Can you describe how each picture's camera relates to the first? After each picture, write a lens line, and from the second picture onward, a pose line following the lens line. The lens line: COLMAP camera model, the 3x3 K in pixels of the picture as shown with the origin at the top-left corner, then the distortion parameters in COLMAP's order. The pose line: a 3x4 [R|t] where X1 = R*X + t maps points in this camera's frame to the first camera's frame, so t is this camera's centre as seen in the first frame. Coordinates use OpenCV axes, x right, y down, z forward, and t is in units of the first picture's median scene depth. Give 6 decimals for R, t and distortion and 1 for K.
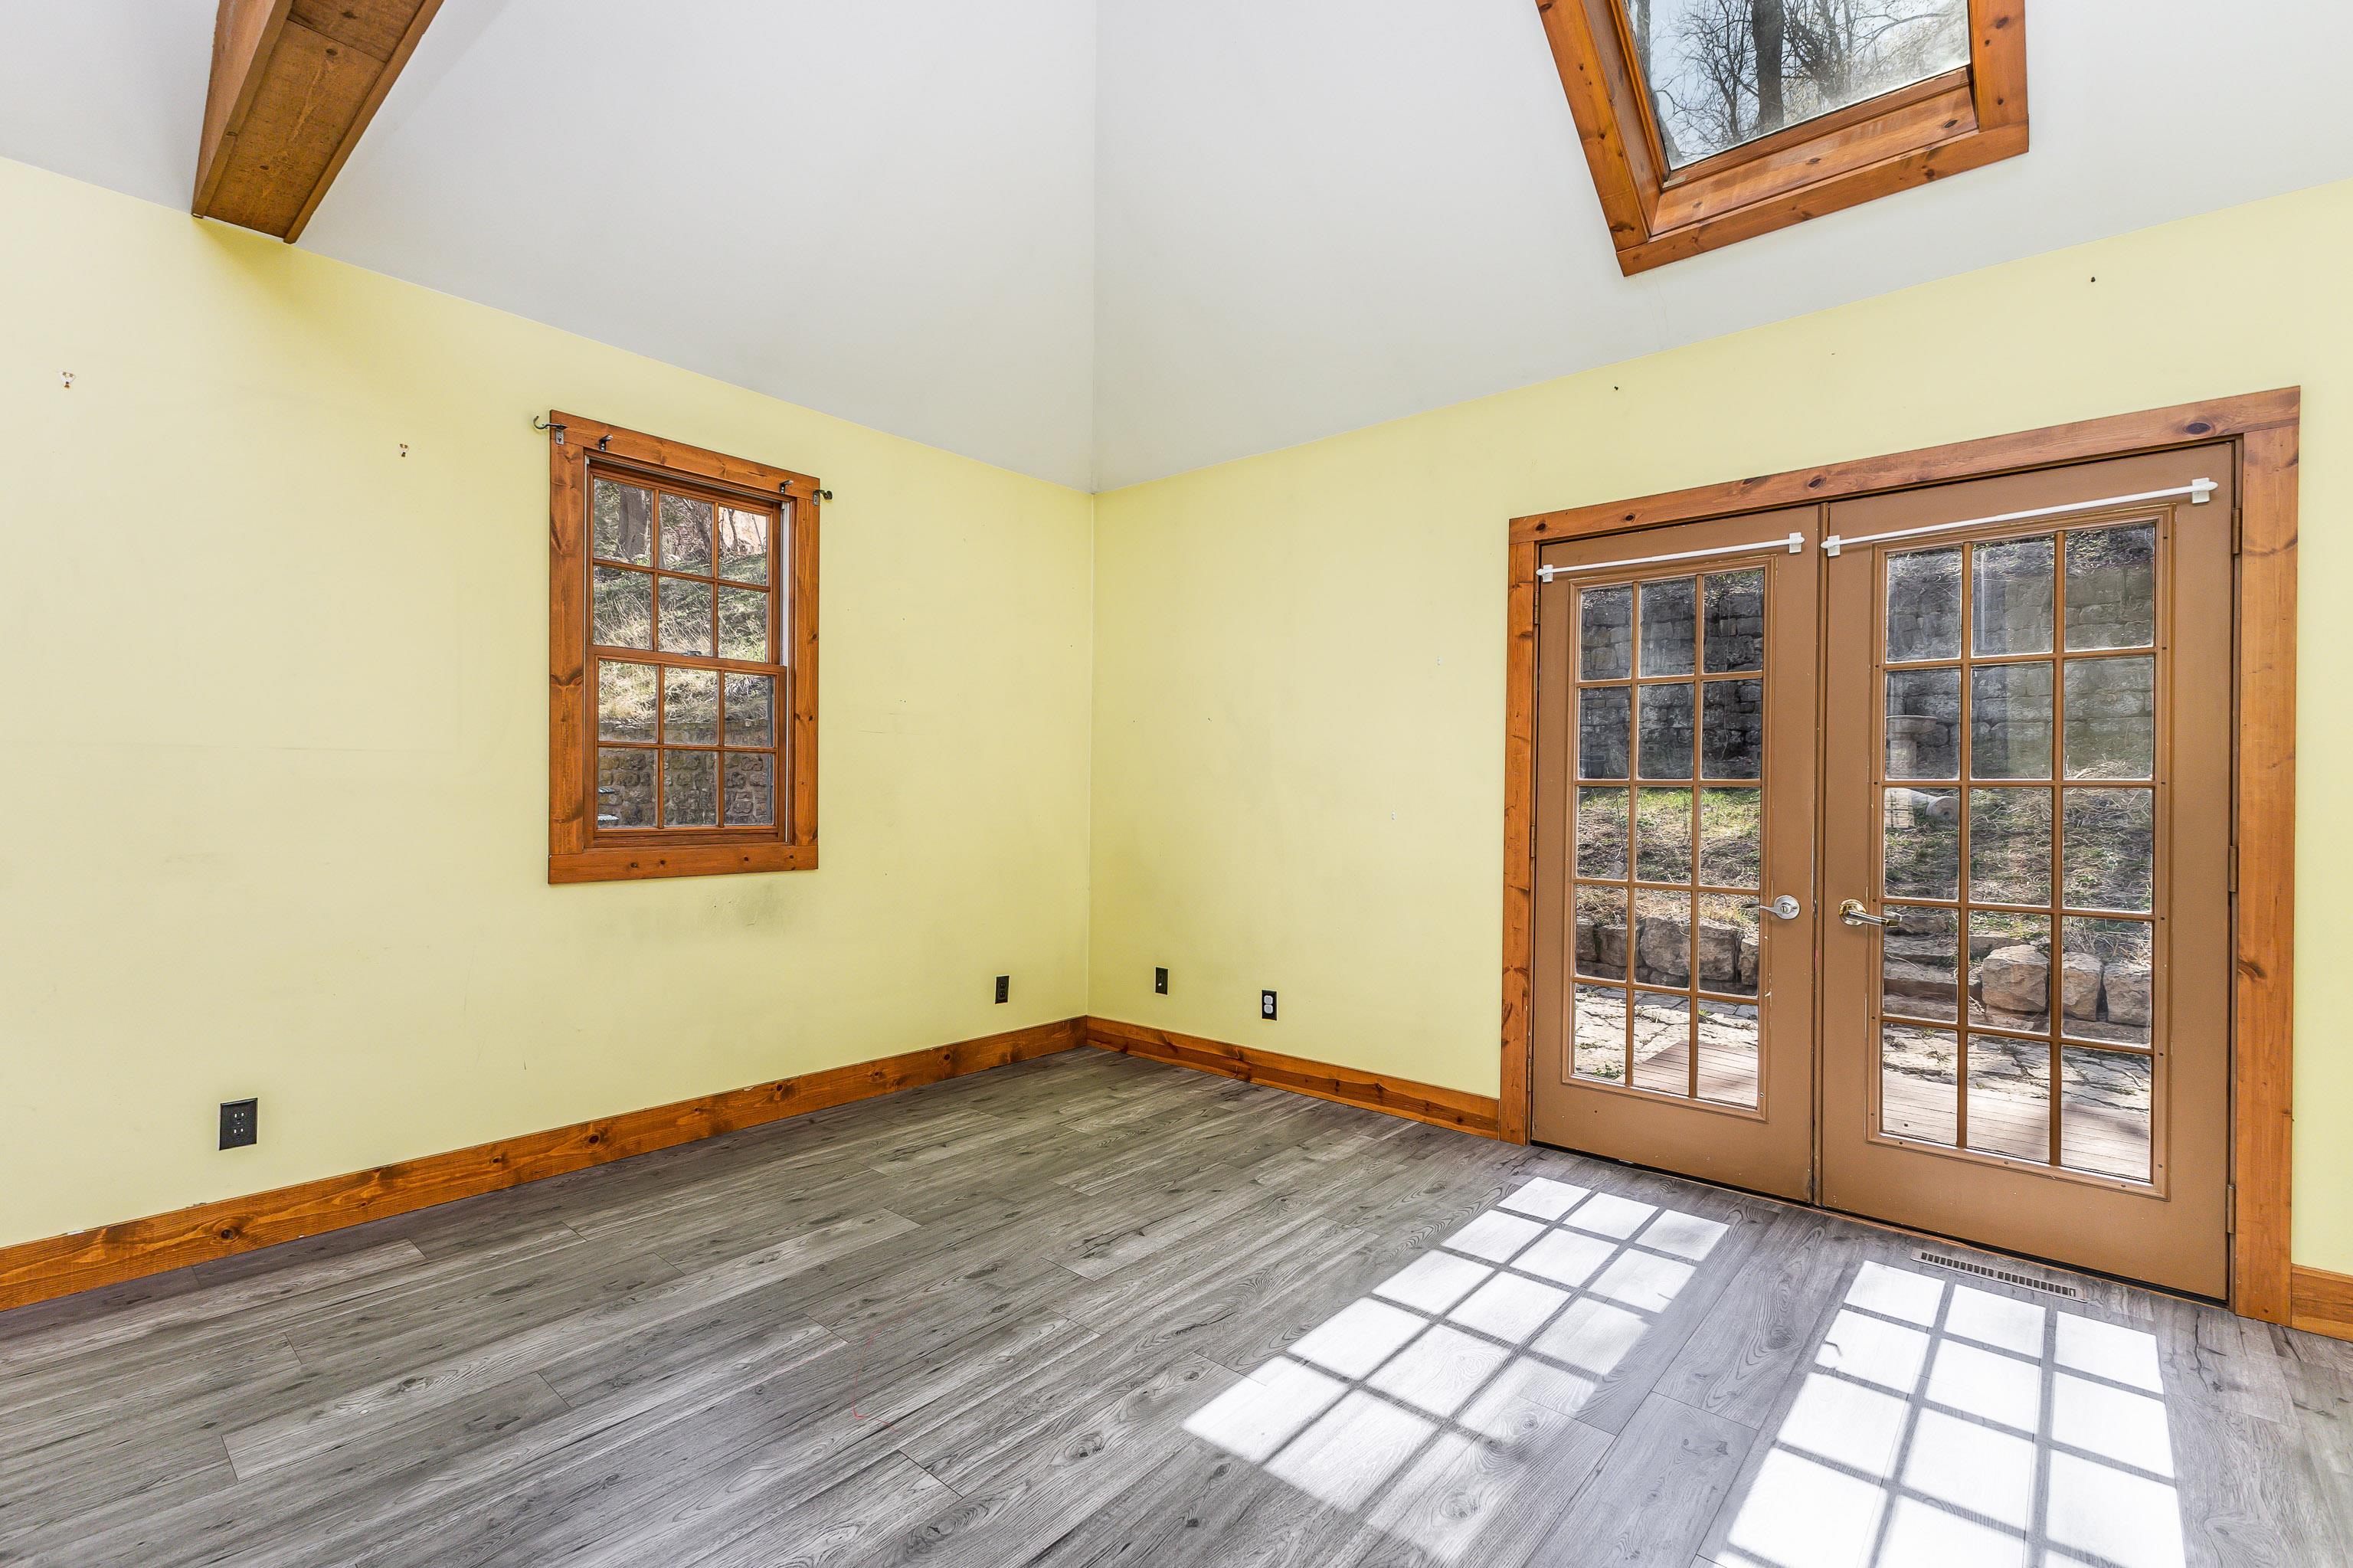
lens RADIAL K [[1030.7, 0, 1171.4], [0, 1030.7, 792.2], [0, 0, 1]] dist [-0.000233, 0.000026]
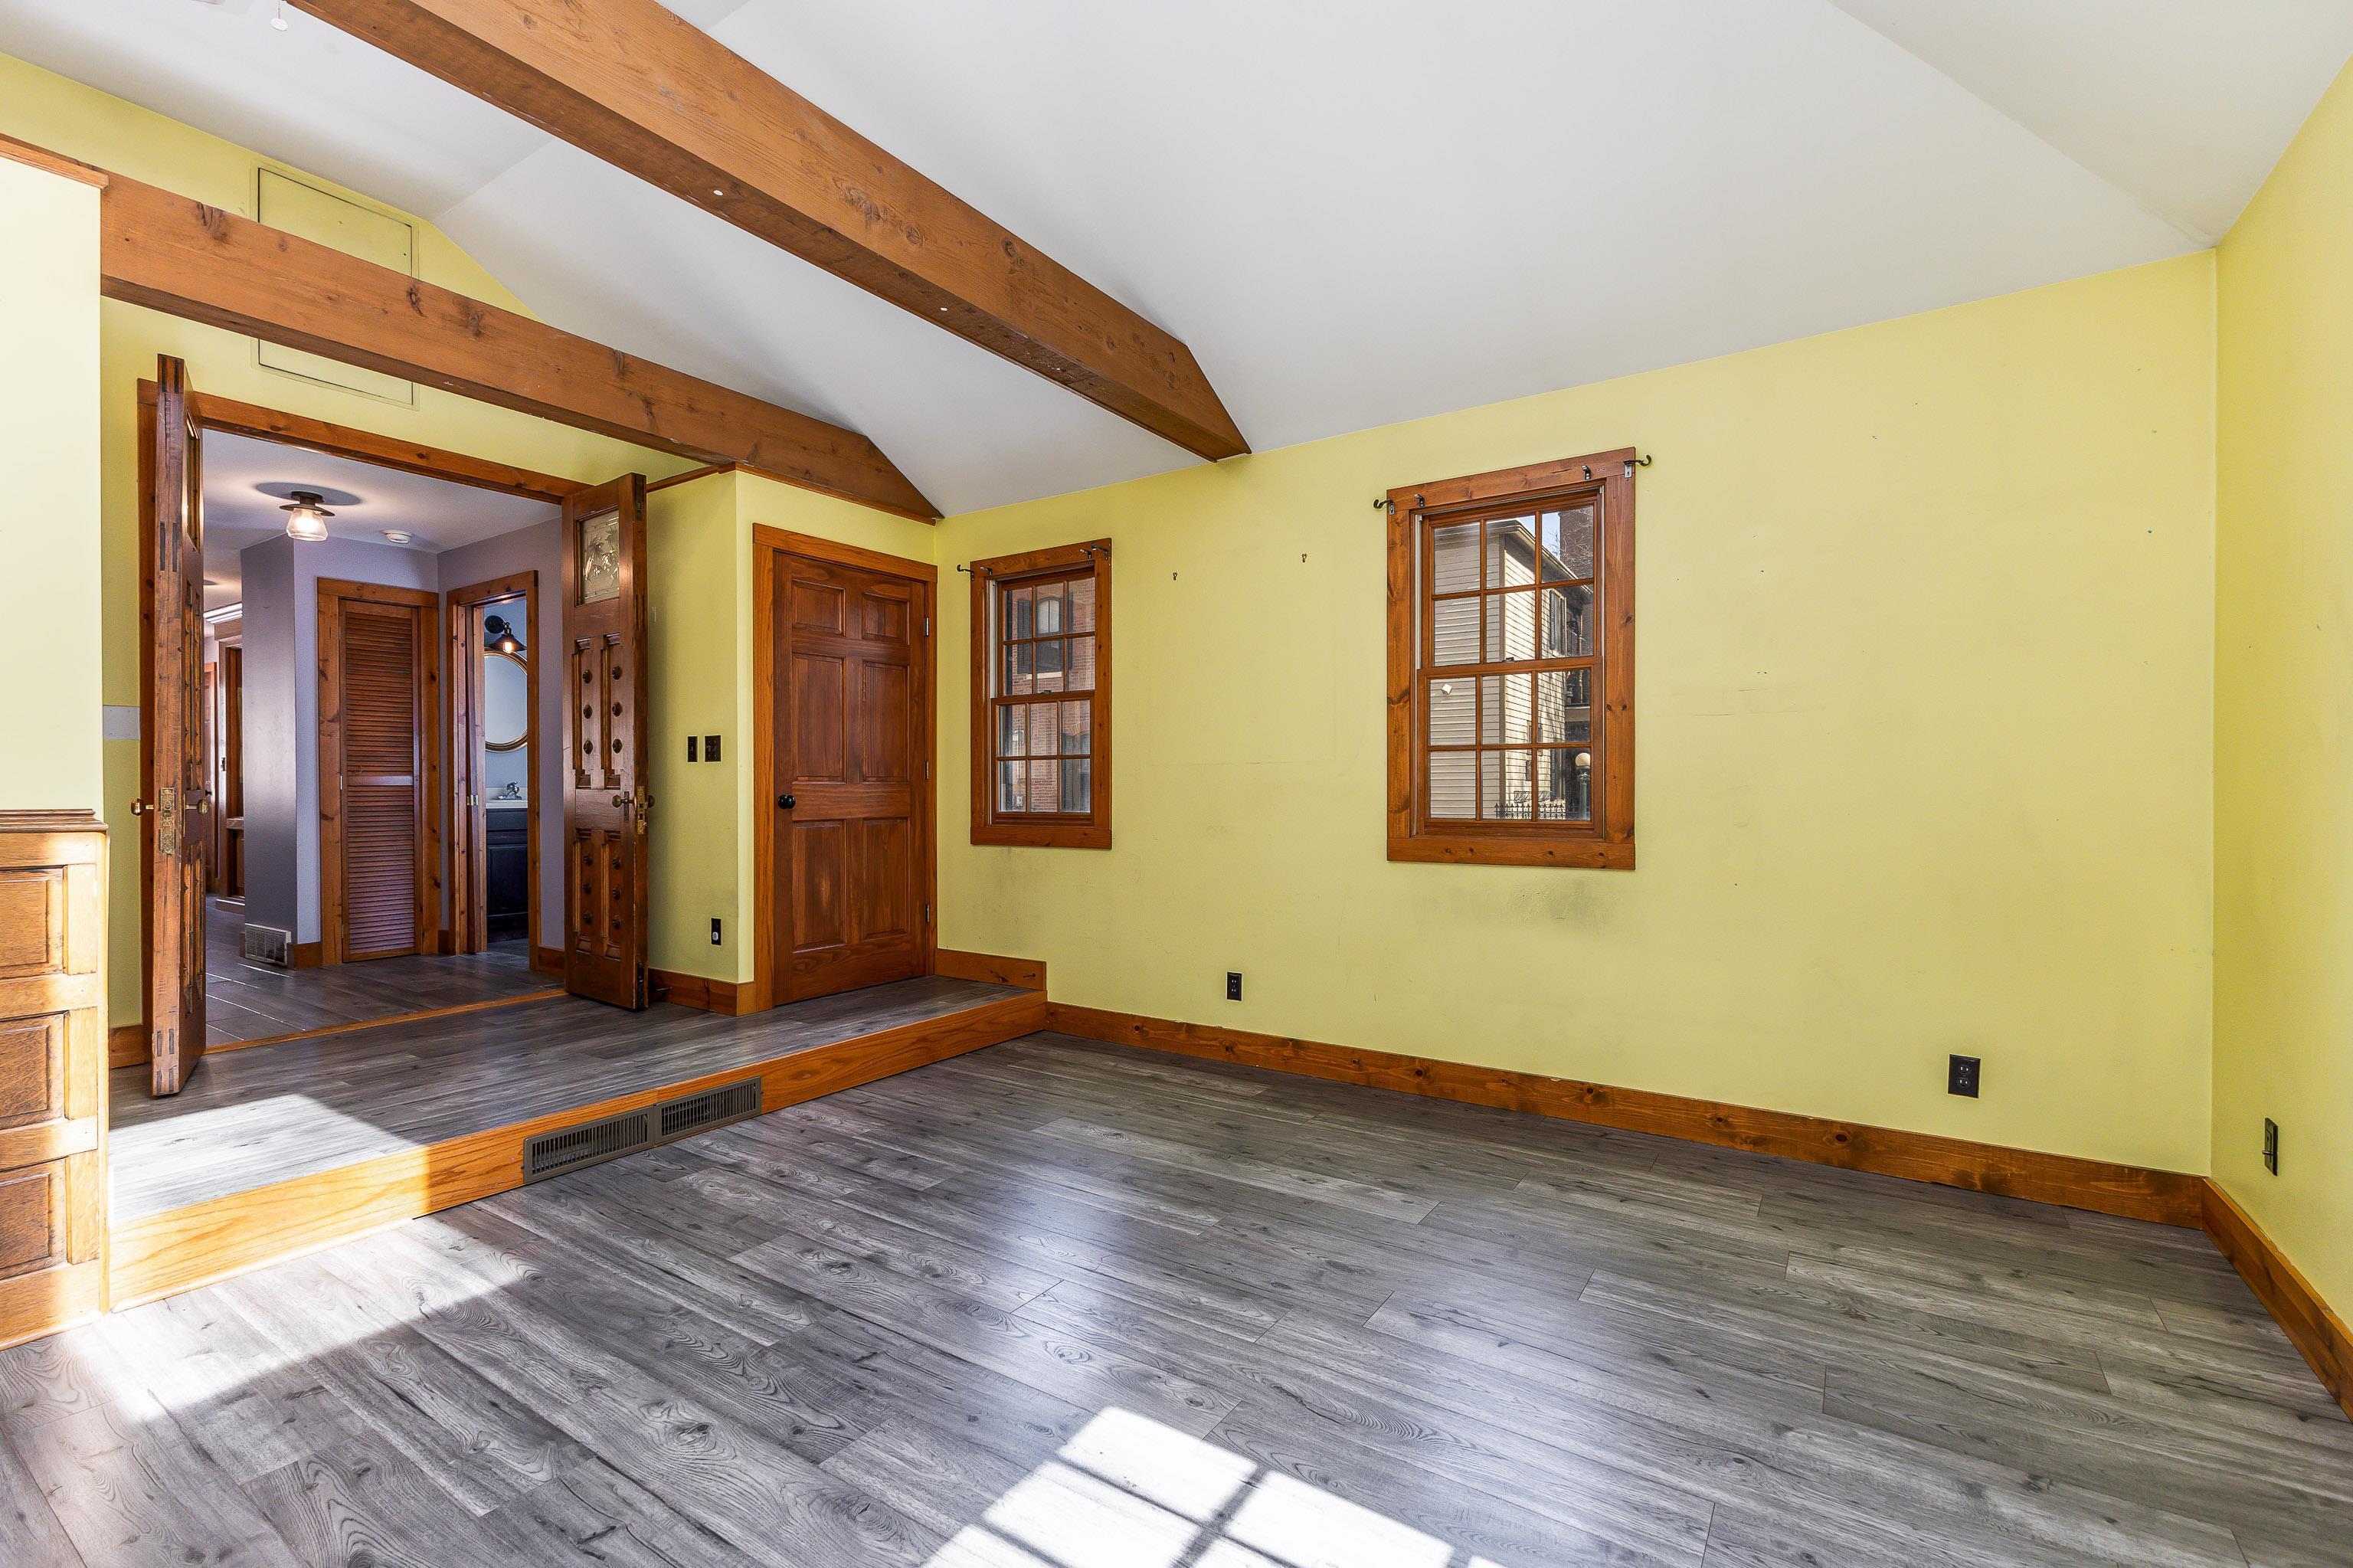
lens RADIAL K [[1030.7, 0, 1171.4], [0, 1030.7, 792.2], [0, 0, 1]] dist [-0.000233, 0.000026]
pose [[0.128699, -0.004184, -0.991675, 0.613302], [0.002983, 0.999988, -0.003832, 0.008275], [0.991679, -0.002465, 0.128710, 0.553306]]
